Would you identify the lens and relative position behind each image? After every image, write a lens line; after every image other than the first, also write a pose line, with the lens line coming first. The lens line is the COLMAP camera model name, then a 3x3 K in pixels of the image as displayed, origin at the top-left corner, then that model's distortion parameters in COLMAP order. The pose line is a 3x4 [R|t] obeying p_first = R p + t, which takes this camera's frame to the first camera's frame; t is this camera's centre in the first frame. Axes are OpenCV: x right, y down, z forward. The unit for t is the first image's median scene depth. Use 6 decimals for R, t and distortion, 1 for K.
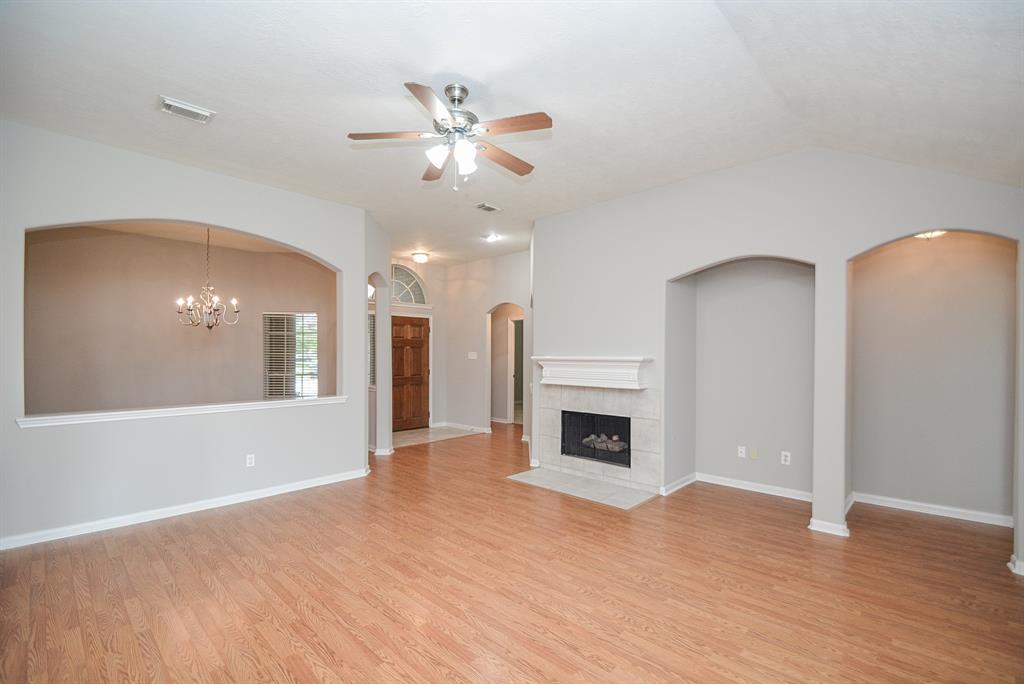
lens RADIAL K [[452.3, 0, 518.5], [0, 452.3, 356.8], [0, 0, 1]] dist [0.000795, -0.000070]
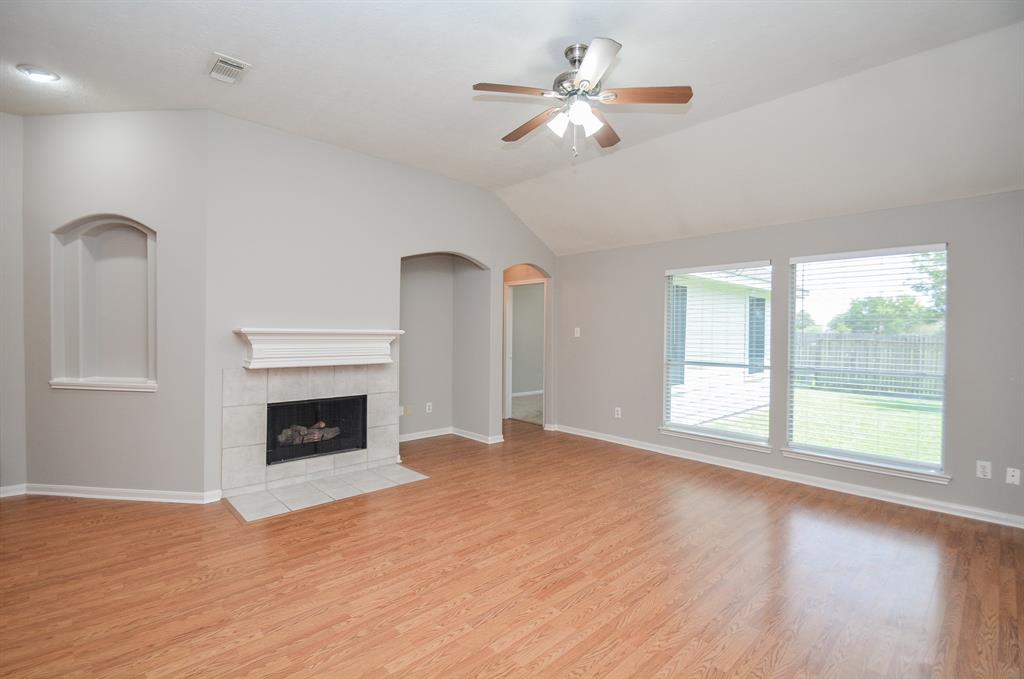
lens RADIAL K [[465.1, 0, 497.8], [0, 465.1, 340.6], [0, 0, 1]] dist [0.008517, -0.000007]
pose [[0.069590, -0.017125, 0.997429, -0.928882], [-0.005166, 0.999833, 0.017527, 0.004454], [-0.997562, -0.006373, 0.069489, 0.885296]]
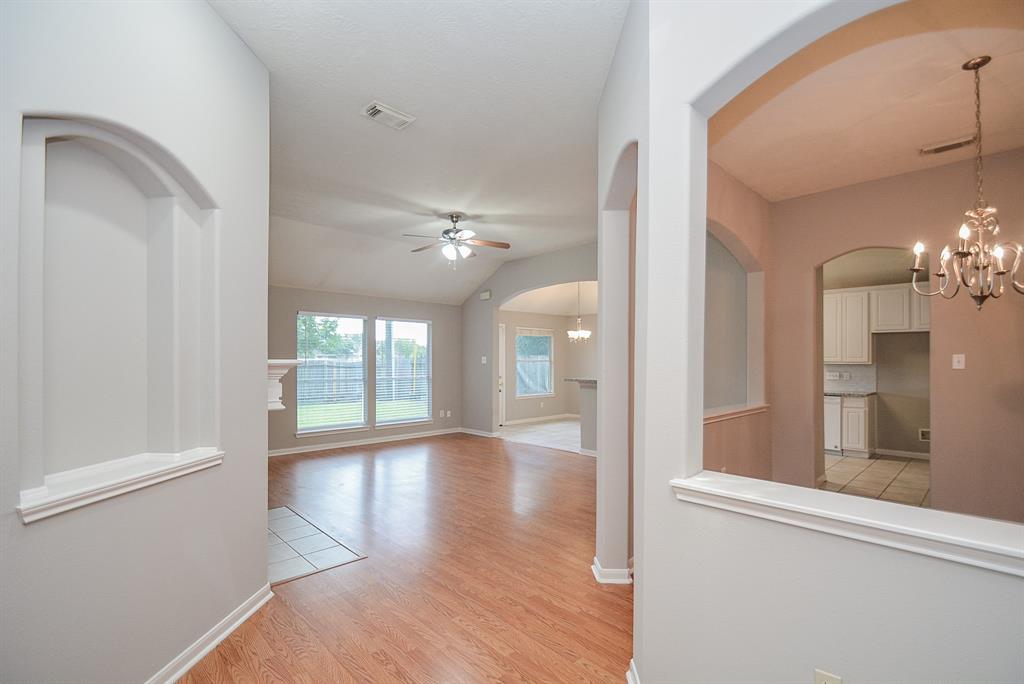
lens RADIAL K [[452.3, 0, 518.5], [0, 452.3, 356.8], [0, 0, 1]] dist [0.000795, -0.000070]
pose [[-0.999290, -0.005669, 0.037242, -0.379090], [-0.005907, 0.999963, -0.006292, -0.001628], [-0.037205, -0.006508, -0.999286, 2.296477]]
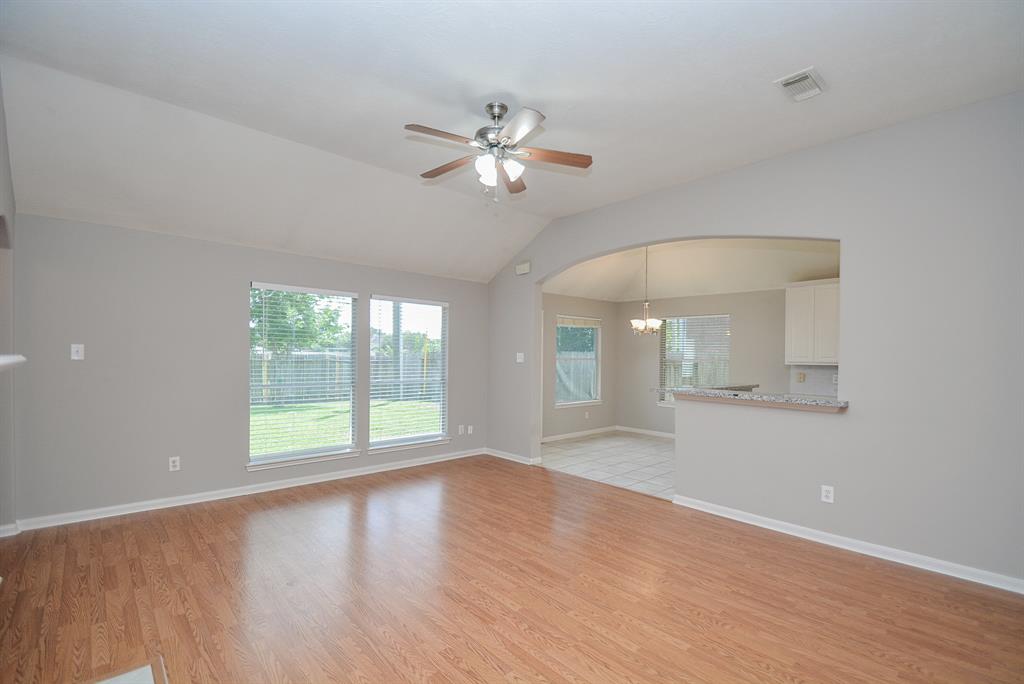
lens RADIAL K [[452.3, 0, 518.5], [0, 452.3, 356.8], [0, 0, 1]] dist [0.000795, -0.000070]
pose [[-0.998052, -0.016728, 0.060095, -0.213088], [-0.016573, 0.999858, 0.003085, -0.006632], [-0.060138, 0.002083, -0.998188, 1.673958]]
